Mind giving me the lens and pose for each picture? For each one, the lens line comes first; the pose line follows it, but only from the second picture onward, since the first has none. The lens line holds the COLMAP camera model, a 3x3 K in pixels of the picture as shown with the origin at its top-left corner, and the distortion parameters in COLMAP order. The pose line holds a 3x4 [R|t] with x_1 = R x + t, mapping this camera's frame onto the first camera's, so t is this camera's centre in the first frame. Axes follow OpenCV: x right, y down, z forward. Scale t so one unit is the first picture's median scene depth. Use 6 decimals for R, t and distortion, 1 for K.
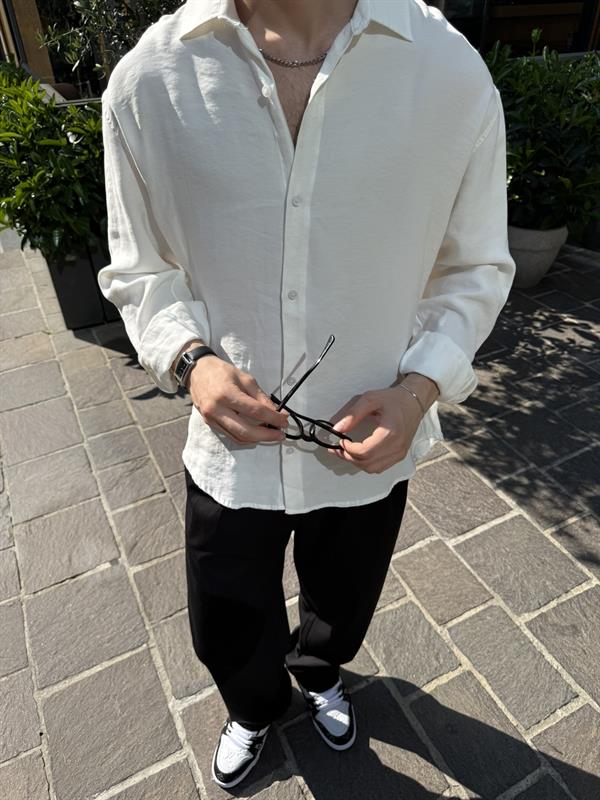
lens RADIAL K [[570.1, 0, 302.7], [0, 570.1, 401.9], [0, 0, 1]] dist [-0.010337, -0.003797]
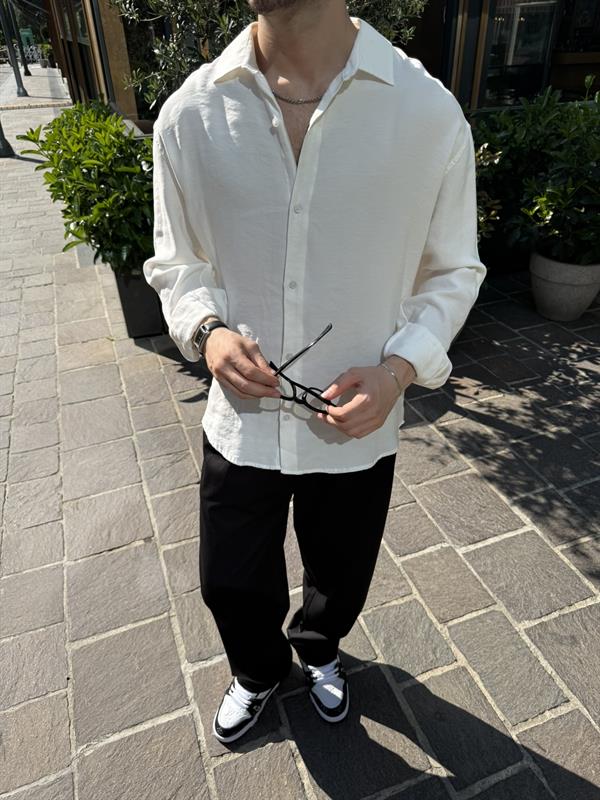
lens RADIAL K [[570.1, 0, 298.8], [0, 570.1, 398.1], [0, 0, 1]] dist [-0.010337, -0.003797]
pose [[0.992595, 0.063362, -0.103634, 0.073371], [-0.069727, 0.995820, -0.058993, 0.068487], [0.099463, 0.065782, 0.992864, -0.107895]]
